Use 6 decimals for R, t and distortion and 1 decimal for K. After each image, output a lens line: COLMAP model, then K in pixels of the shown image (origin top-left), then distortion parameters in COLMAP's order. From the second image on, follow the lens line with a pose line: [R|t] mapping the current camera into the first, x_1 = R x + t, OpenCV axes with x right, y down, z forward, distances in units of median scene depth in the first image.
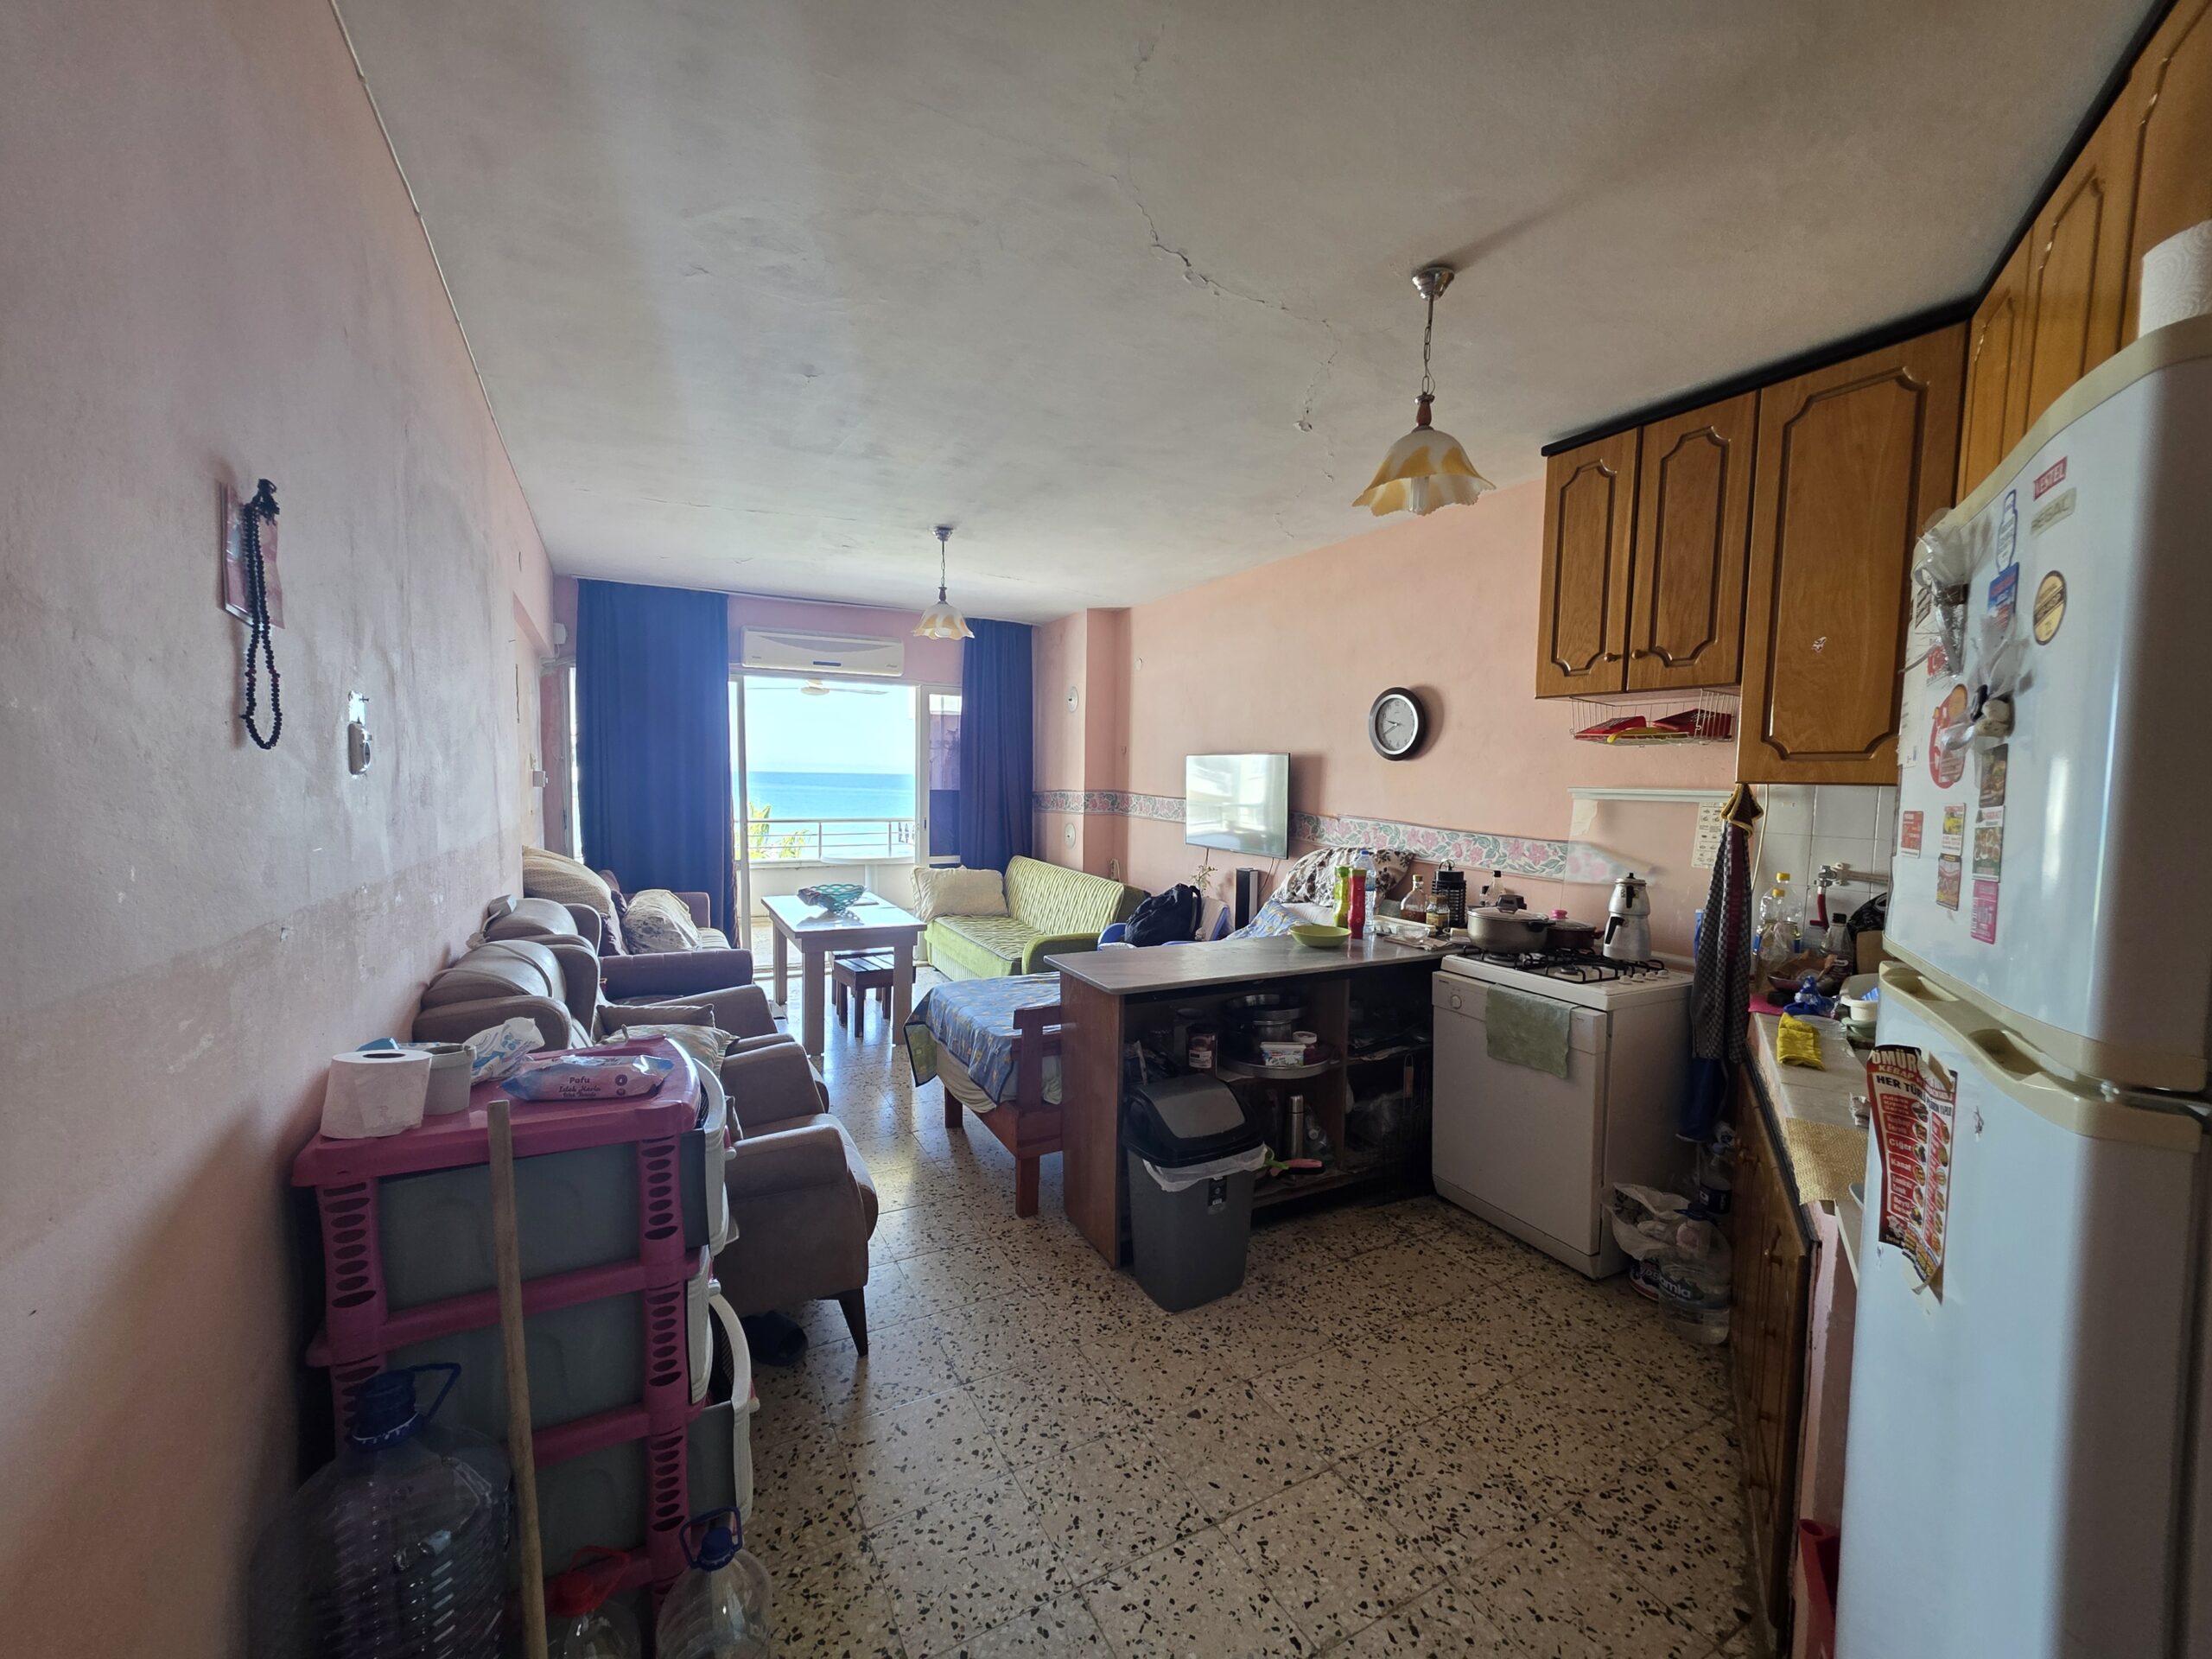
lens RADIAL K [[882.9, 0, 1117.7], [0, 882.9, 840.4], [0, 0, 1]] dist [0.002521, -0.000170]
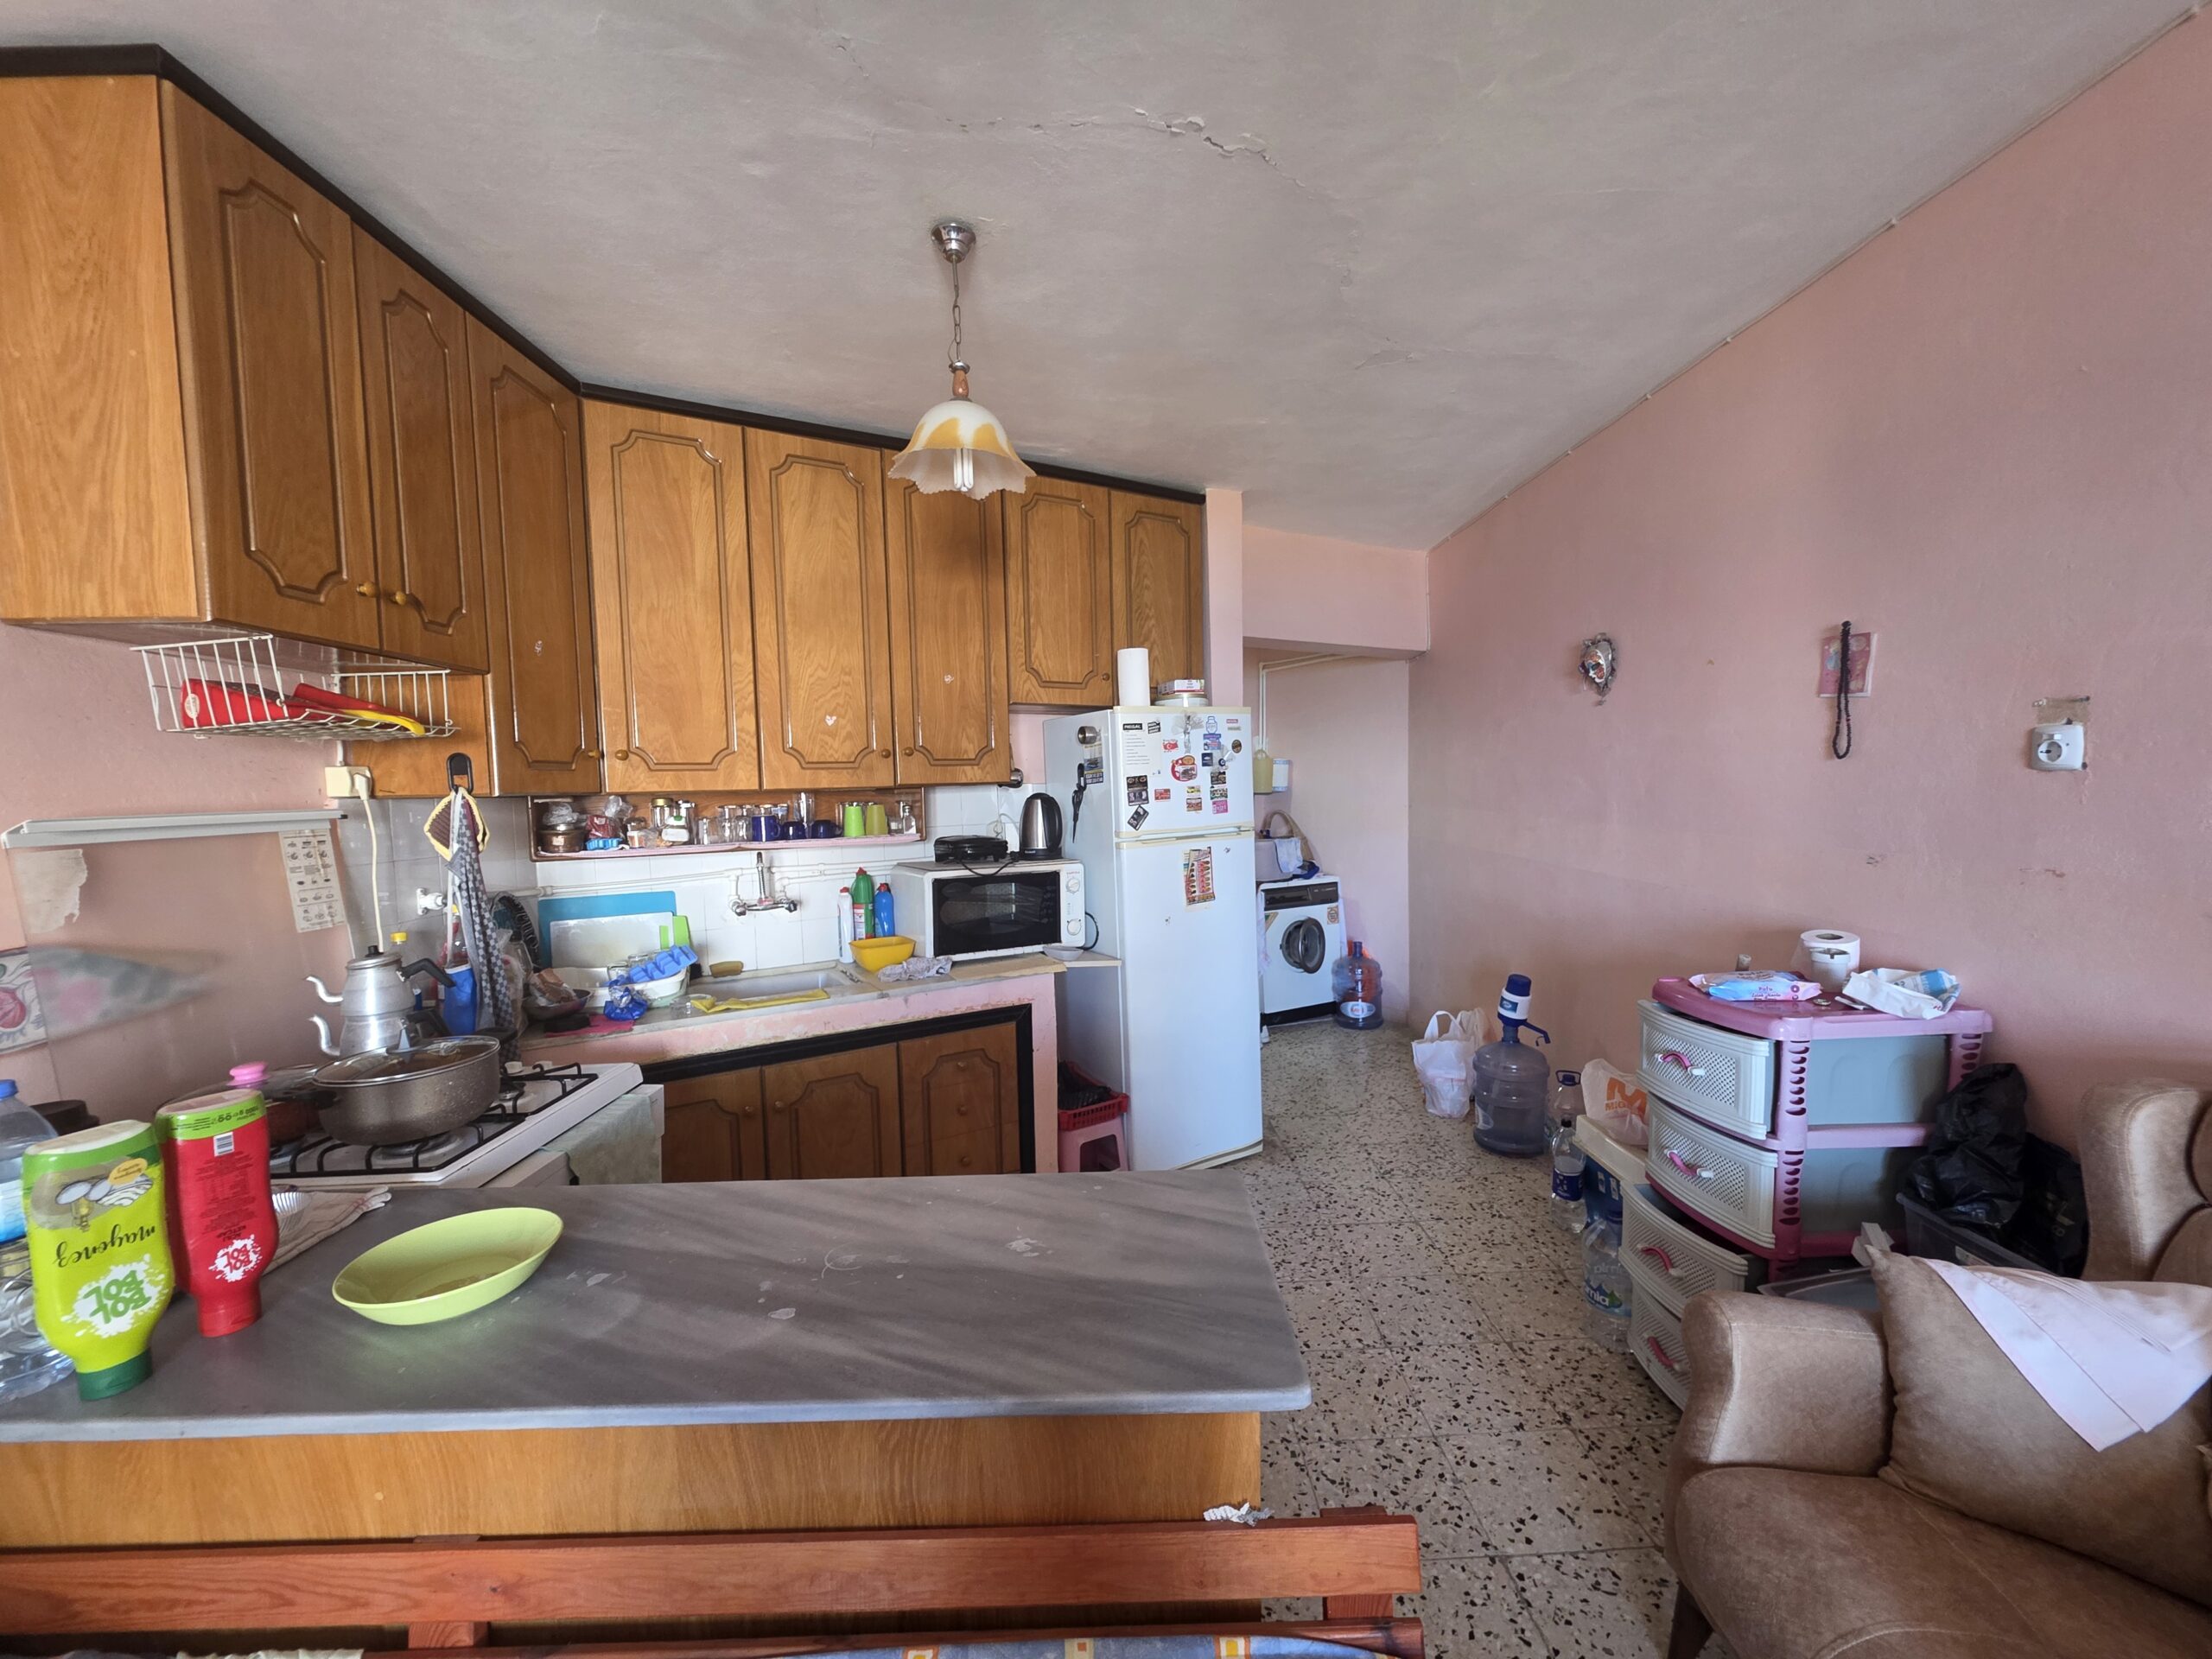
lens RADIAL K [[882.9, 0, 1117.7], [0, 882.9, 840.4], [0, 0, 1]] dist [0.002521, -0.000170]
pose [[-0.888657, -0.023111, 0.457989, -0.240326], [0.043317, 0.990033, 0.134008, -0.141417], [-0.456521, 0.138925, -0.878799, 1.922561]]
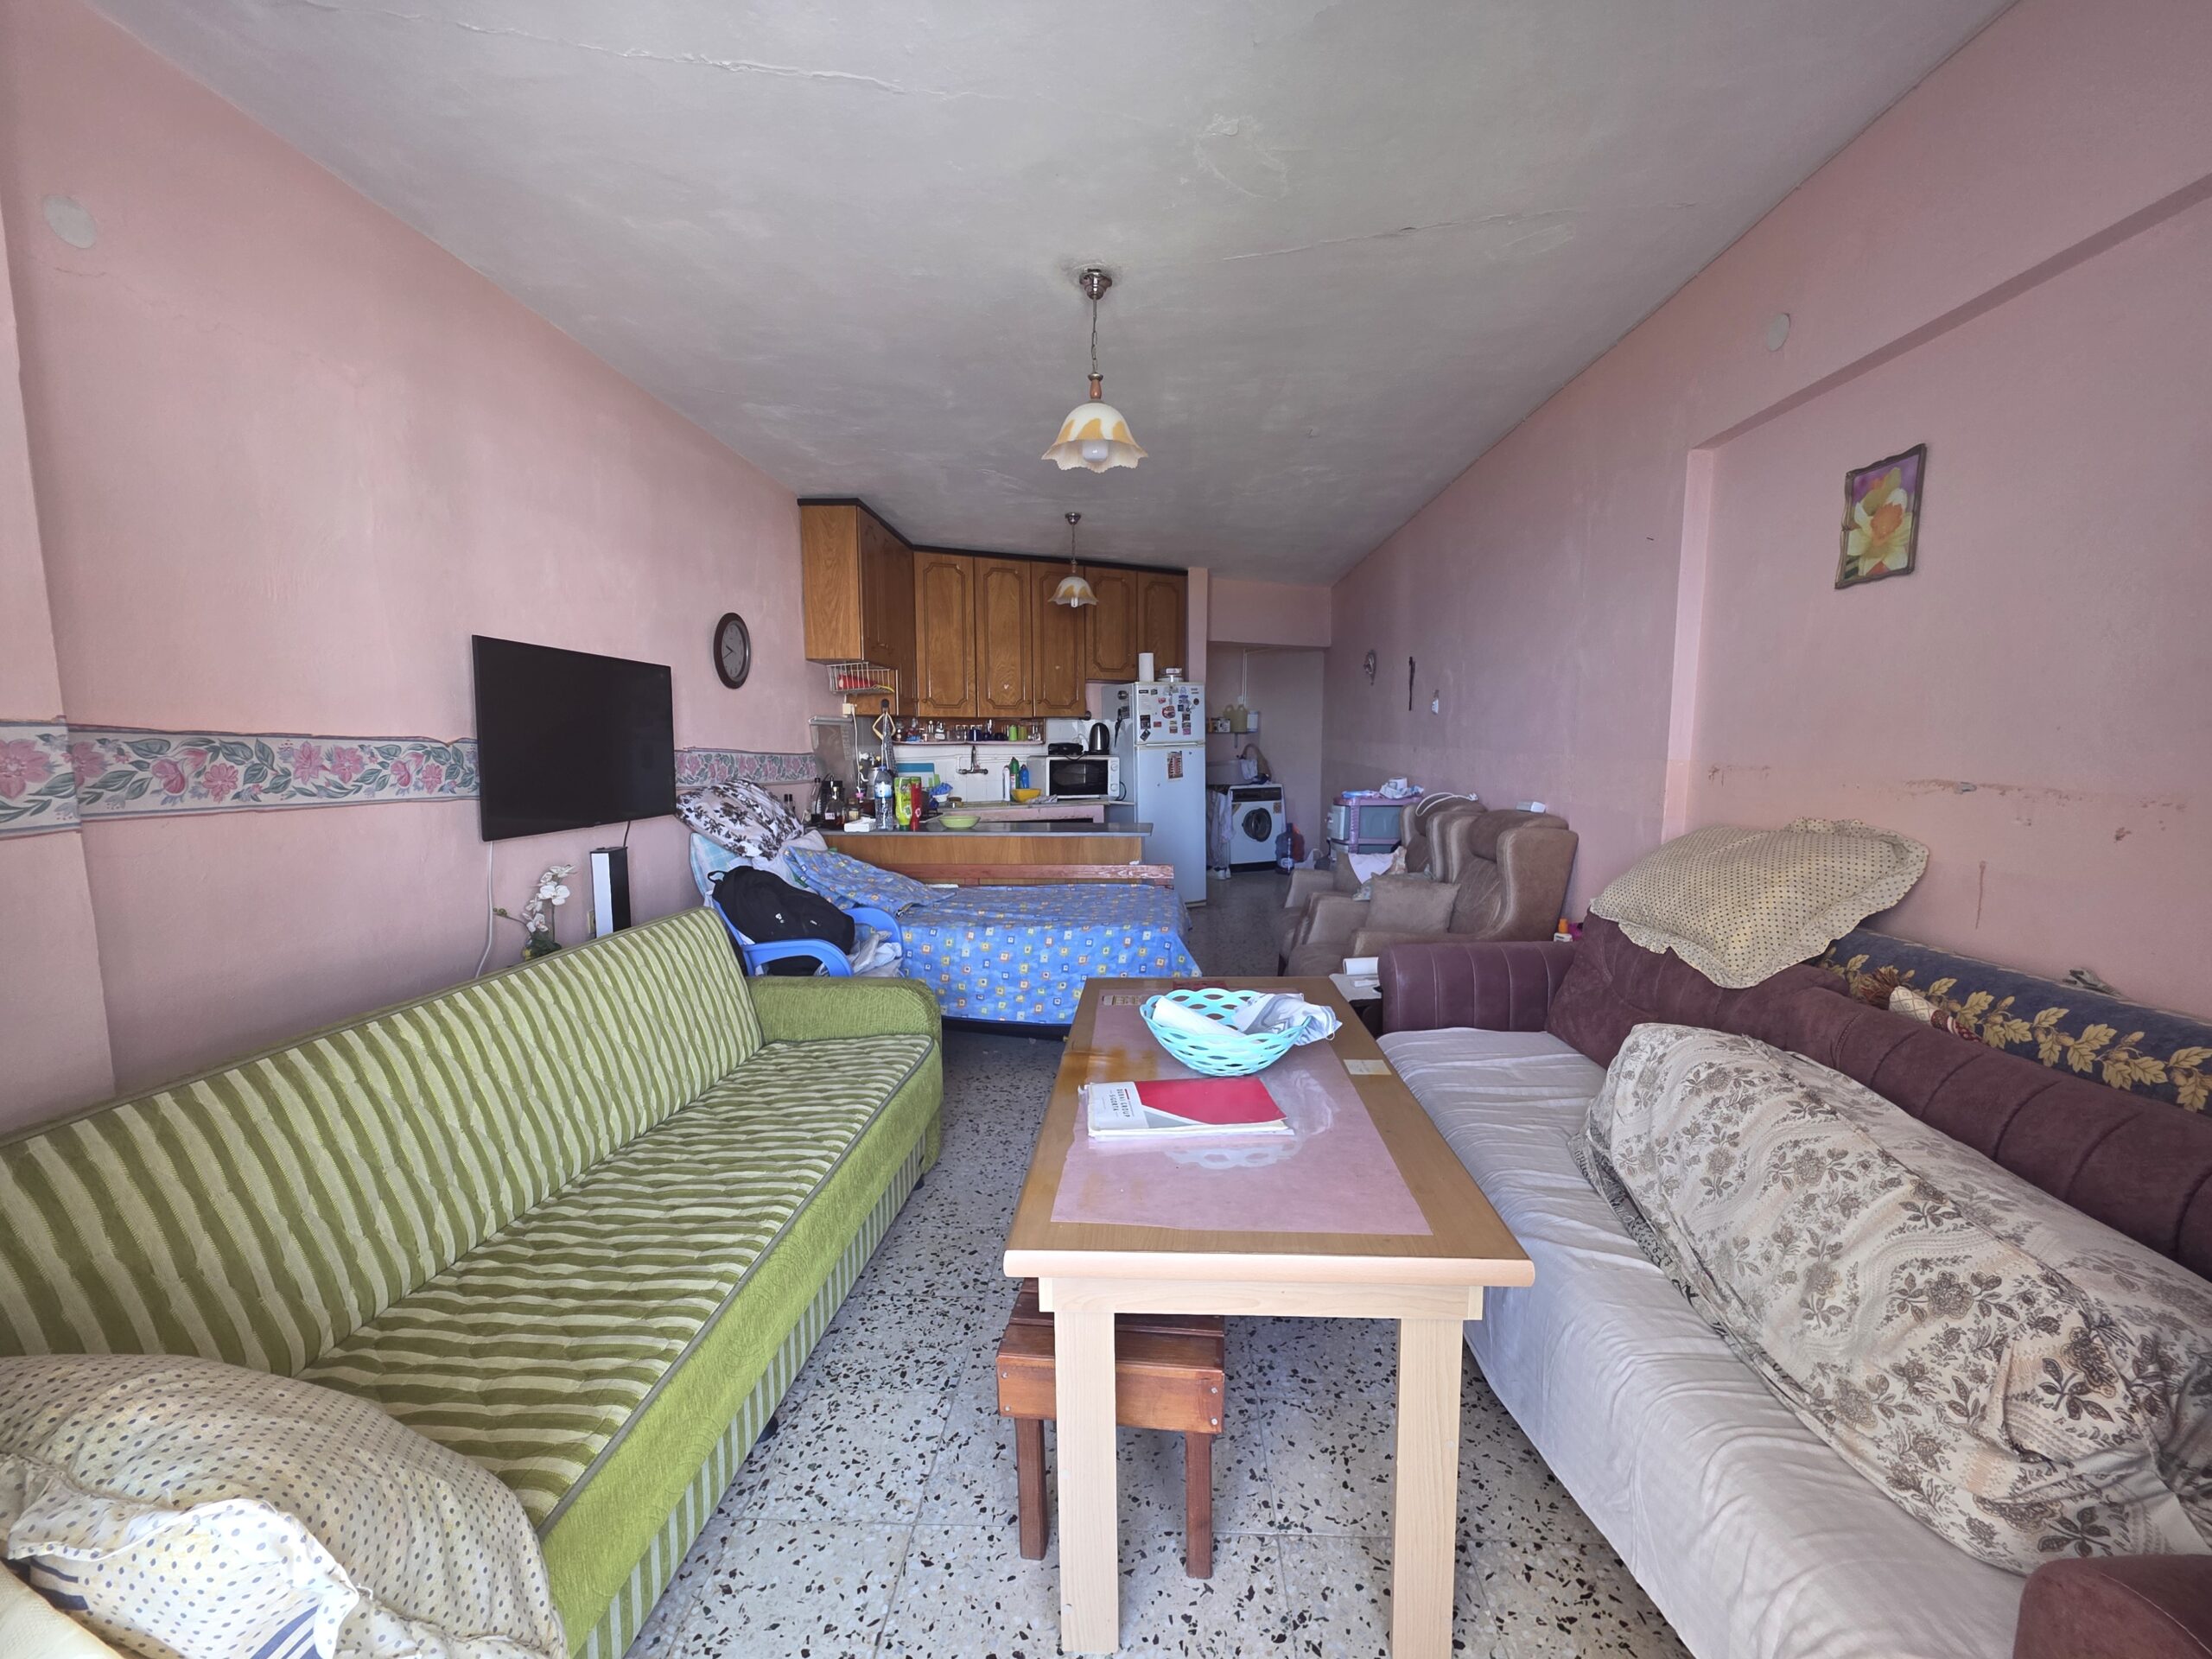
lens RADIAL K [[882.9, 0, 1117.7], [0, 882.9, 840.4], [0, 0, 1]] dist [0.002521, -0.000170]
pose [[-0.855860, -0.070831, 0.512334, -1.185995], [0.027898, 0.982814, 0.182480, -0.187805], [-0.516454, 0.170470, -0.839175, 3.417452]]
